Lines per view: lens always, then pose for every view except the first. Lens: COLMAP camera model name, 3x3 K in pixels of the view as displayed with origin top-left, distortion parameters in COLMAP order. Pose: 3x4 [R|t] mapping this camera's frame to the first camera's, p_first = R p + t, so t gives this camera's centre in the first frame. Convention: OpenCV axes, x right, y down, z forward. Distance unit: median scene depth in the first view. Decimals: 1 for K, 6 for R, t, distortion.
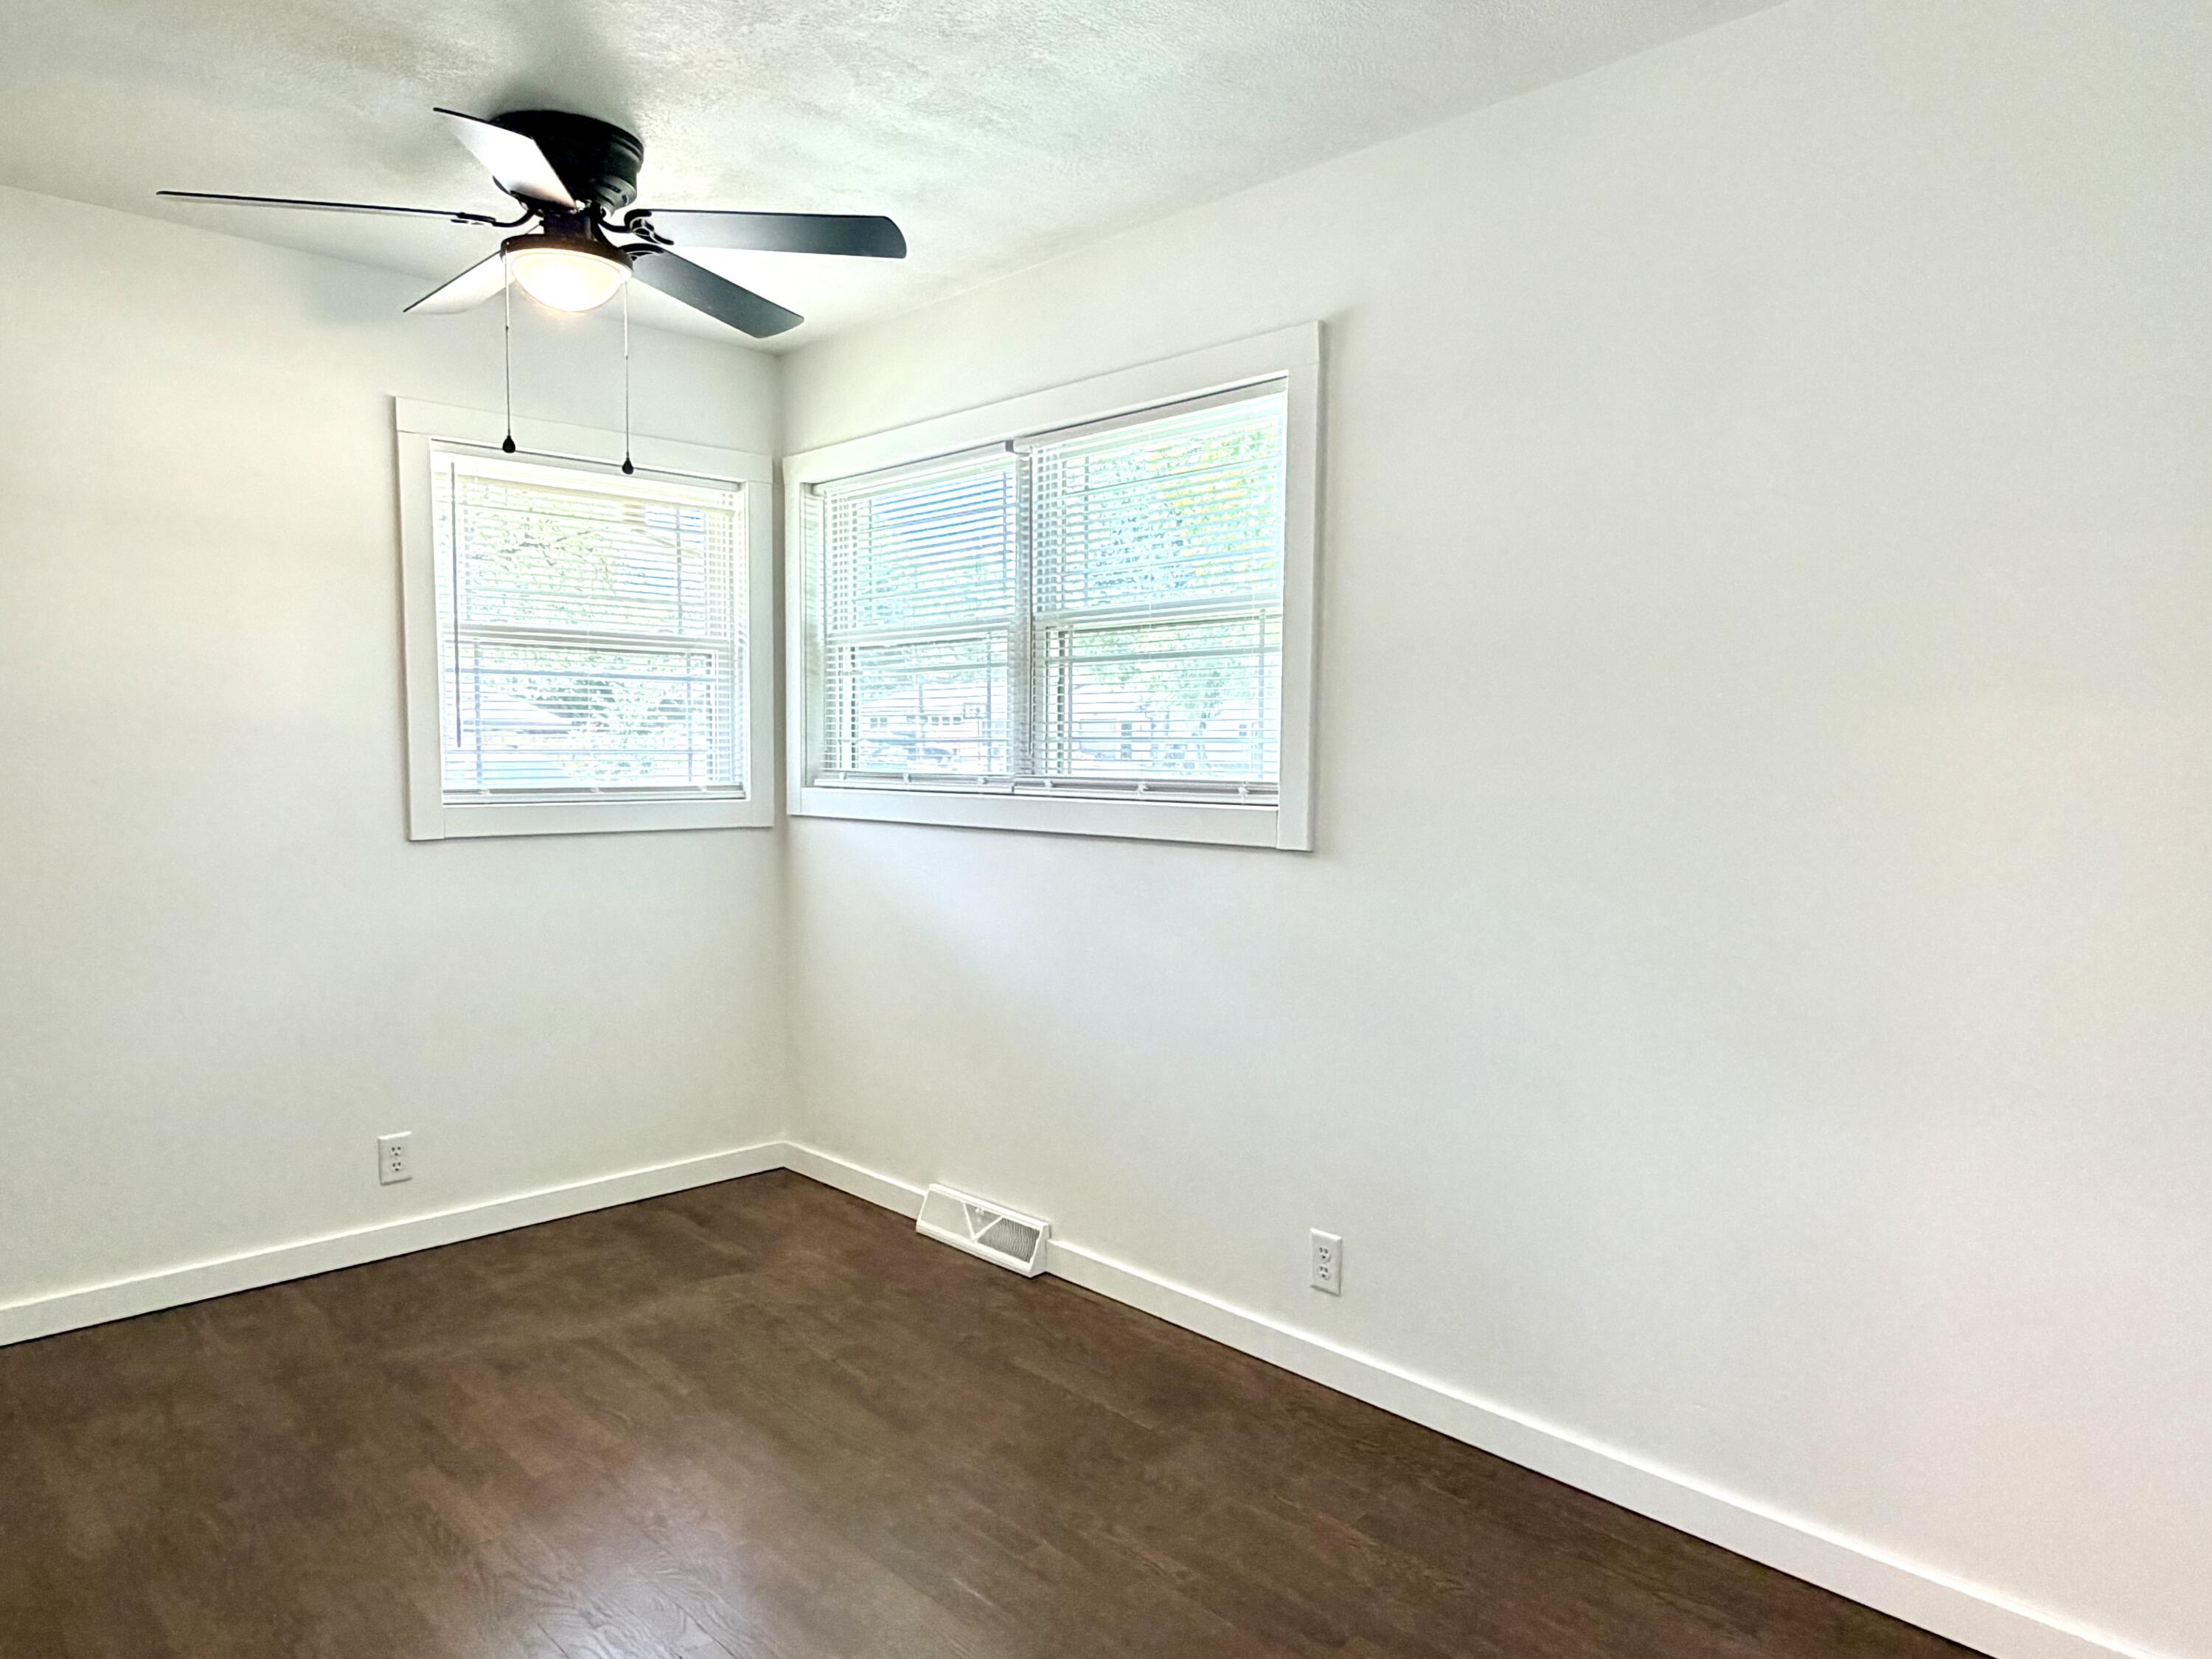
lens RADIAL K [[1464.8, 0, 1096.7], [0, 1464.8, 838.7], [0, 0, 1]] dist [-0.001819, -0.001534]
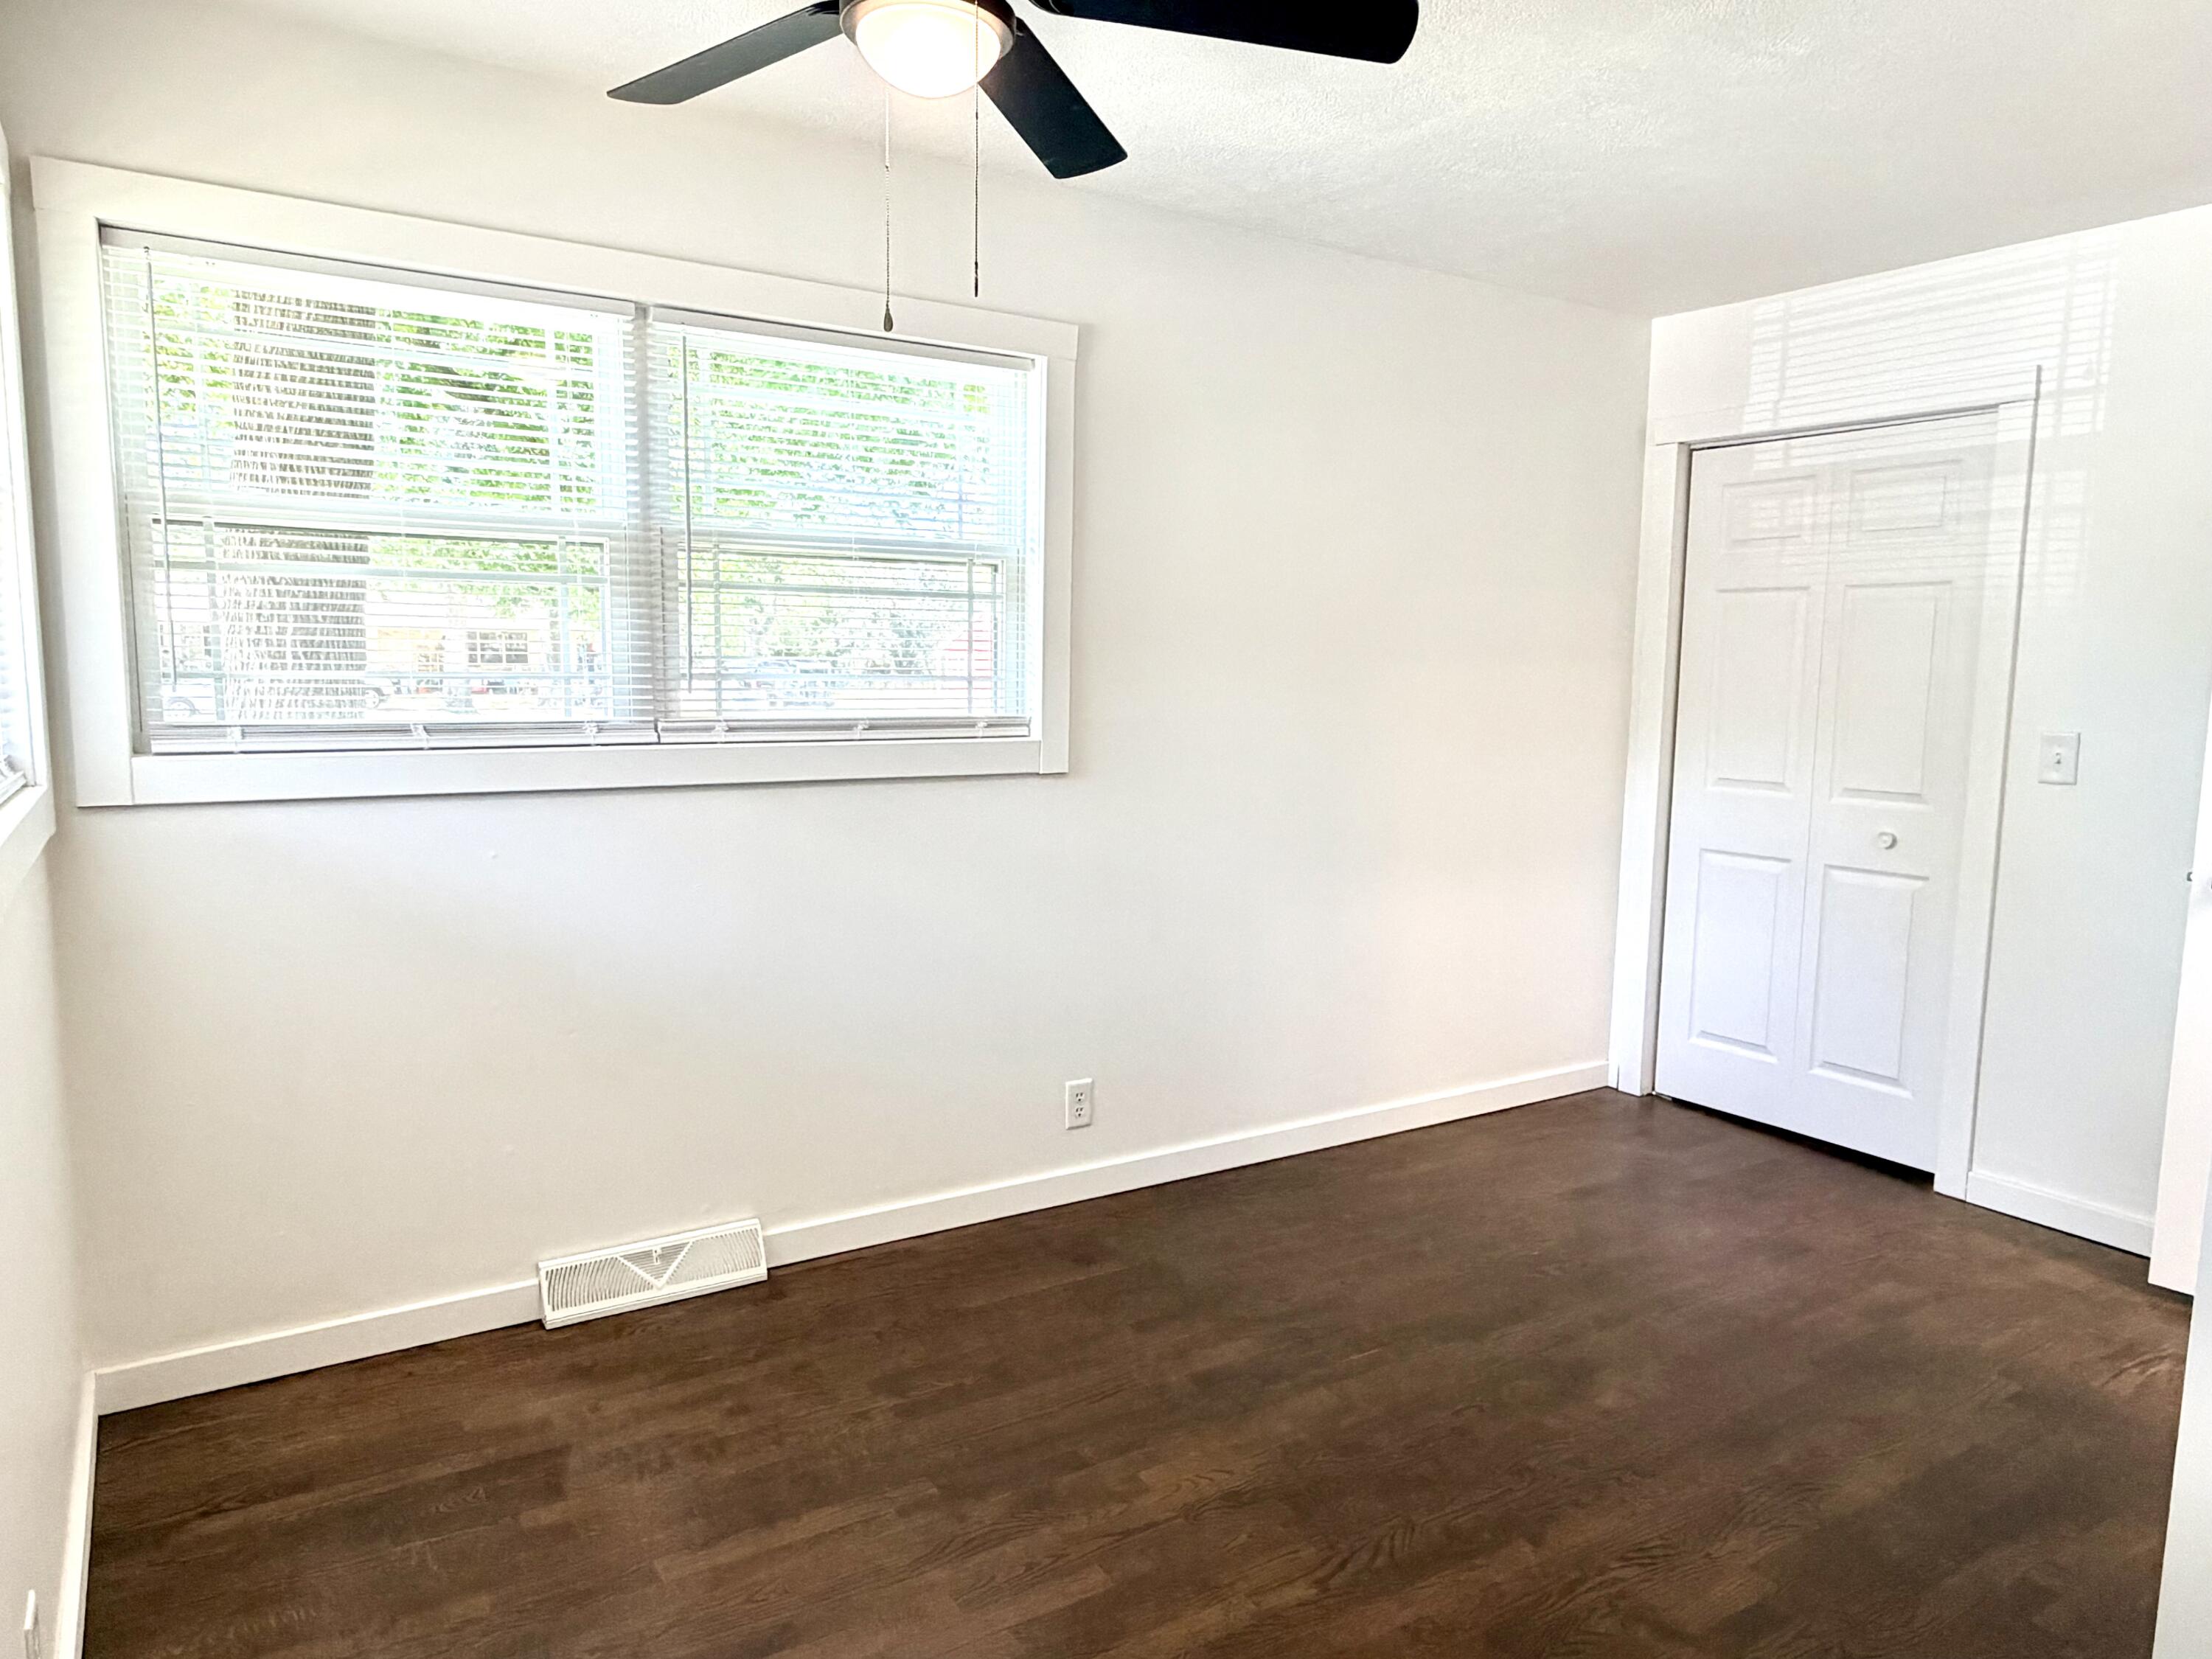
lens RADIAL K [[1464.8, 0, 1096.7], [0, 1464.8, 838.7], [0, 0, 1]] dist [-0.001819, -0.001534]
pose [[0.179930, -0.115470, 0.976879, -0.841200], [0.054305, 0.992738, 0.107342, -0.053026], [-0.982179, 0.033735, 0.184894, 0.617929]]
